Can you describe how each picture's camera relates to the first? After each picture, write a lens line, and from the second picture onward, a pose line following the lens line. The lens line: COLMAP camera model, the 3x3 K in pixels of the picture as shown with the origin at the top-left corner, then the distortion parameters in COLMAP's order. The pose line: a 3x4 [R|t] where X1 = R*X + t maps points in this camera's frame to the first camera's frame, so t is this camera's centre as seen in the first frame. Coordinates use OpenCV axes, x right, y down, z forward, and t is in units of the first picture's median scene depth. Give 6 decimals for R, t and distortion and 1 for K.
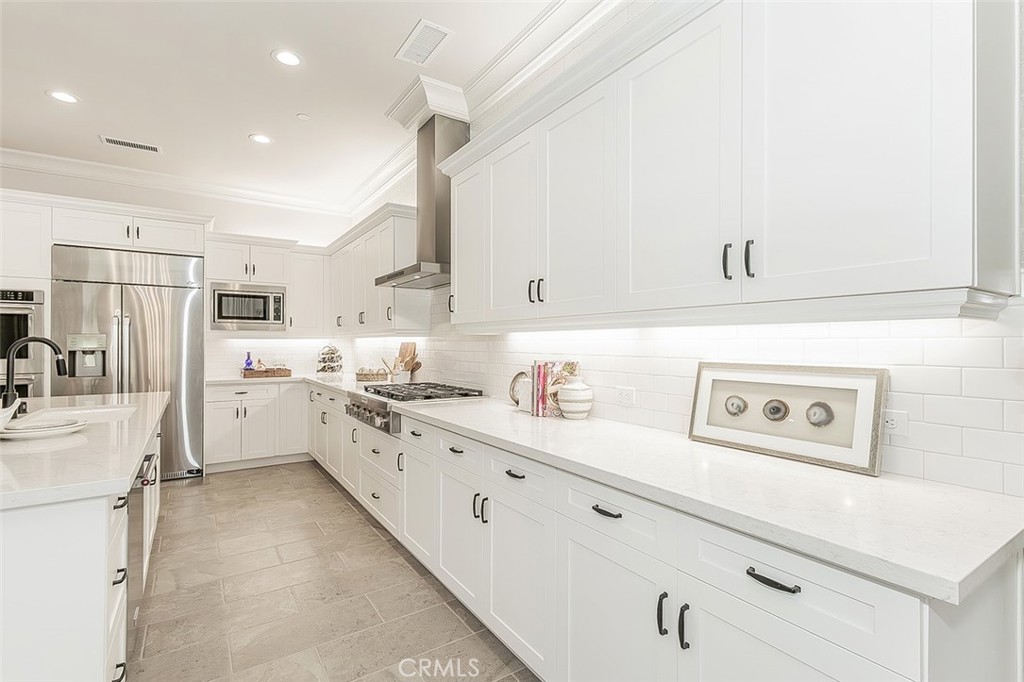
lens RADIAL K [[478.0, 0, 513.2], [0, 478.0, 341.2], [0, 0, 1]] dist [0.013866, -0.001505]
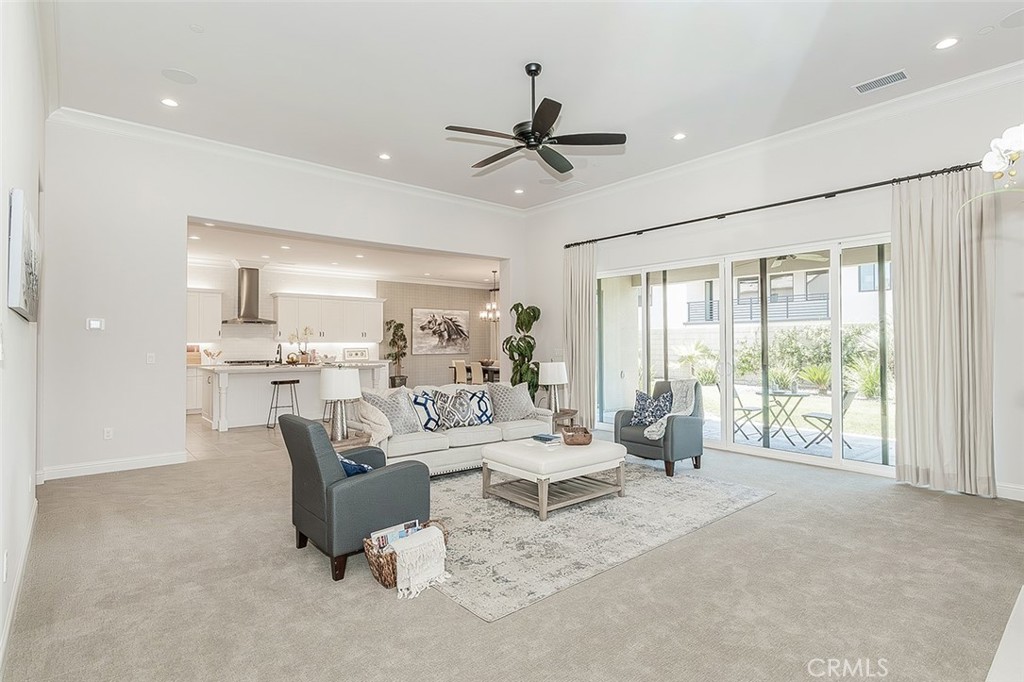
lens RADIAL K [[499.6, 0, 518.6], [0, 499.6, 338.7], [0, 0, 1]] dist [0.001590, -0.000067]
pose [[-0.130942, 0.008719, 0.991352, -2.491744], [-0.001311, 0.999959, -0.008967, -0.009008], [-0.991389, -0.002473, -0.130925, -0.149771]]
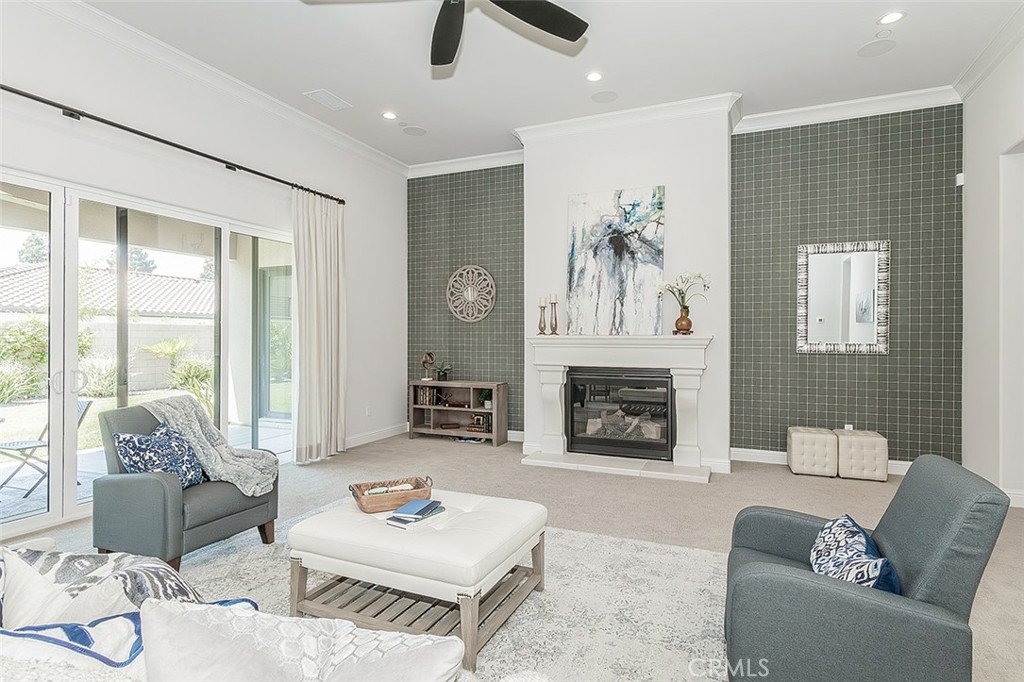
lens RADIAL K [[524.1, 0, 525.8], [0, 524.1, 334.7], [0, 0, 1]] dist [0.003152, 0.001150]
pose [[-0.832535, -0.002167, -0.553968, -1.378002], [0.001364, 0.999981, -0.005962, -0.006006], [0.553970, -0.005719, -0.832517, 0.180534]]
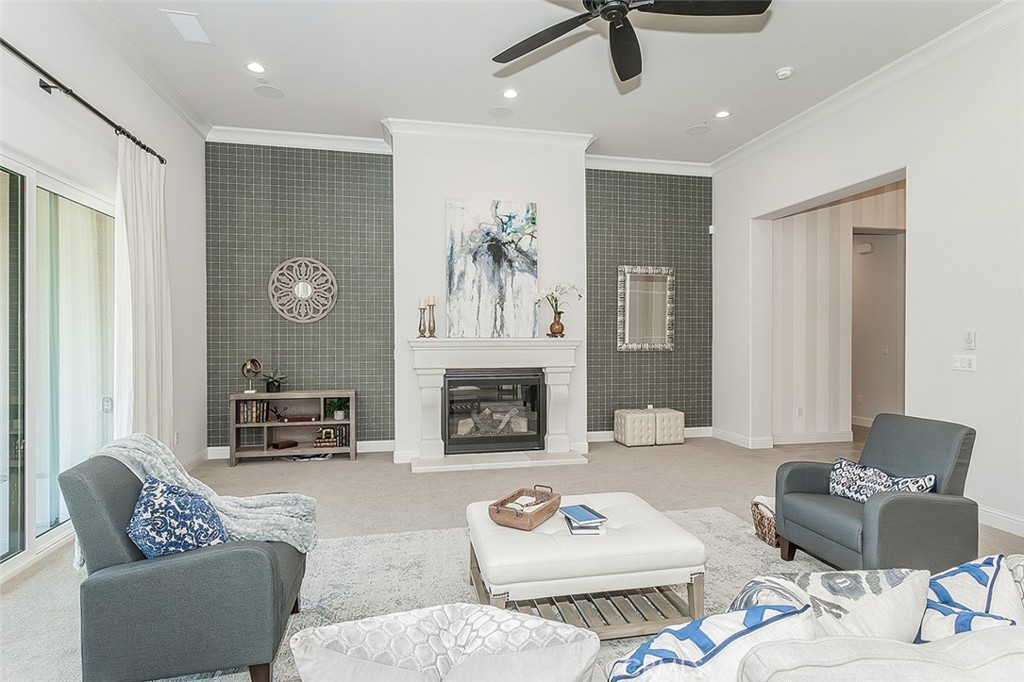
lens RADIAL K [[524.1, 0, 511.3], [0, 524.1, 335.6], [0, 0, 1]] dist [0.003152, 0.001150]
pose [[-0.368565, 0.001634, -0.929601, -1.063695], [0.004977, 0.999988, -0.000215, -0.016151], [0.929589, -0.004706, -0.368568, -0.182953]]
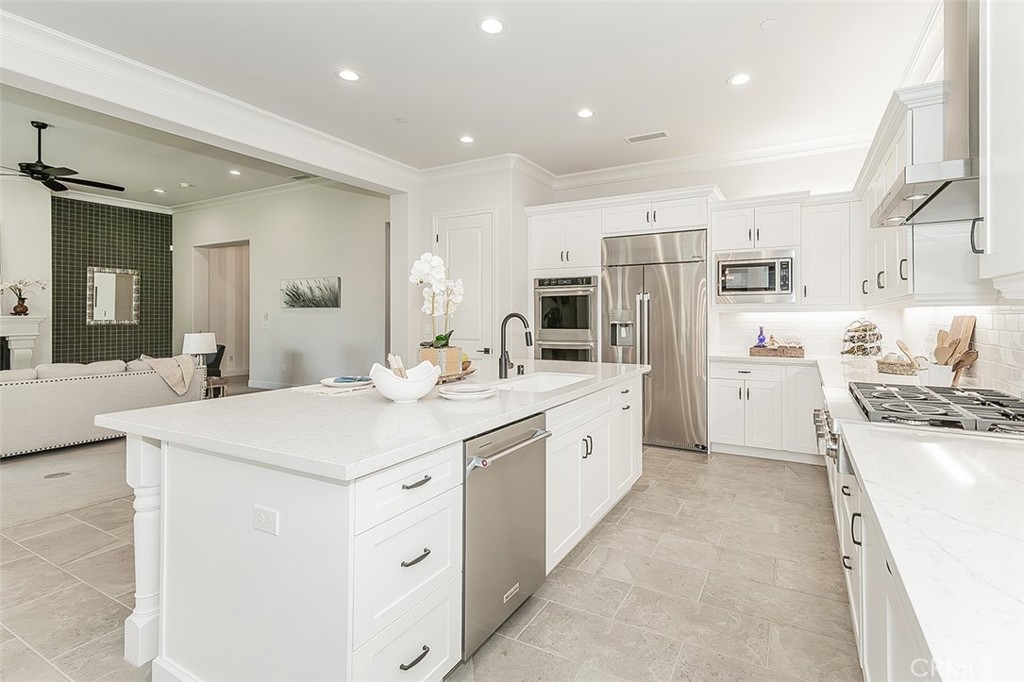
lens RADIAL K [[478.0, 0, 549.1], [0, 478.0, 313.5], [0, 0, 1]] dist [0.013866, -0.001505]
pose [[0.477809, -0.006050, -0.878443, 0.056937], [0.005955, 0.999976, -0.003648, -0.001852], [0.878443, -0.003488, 0.477834, 0.252451]]
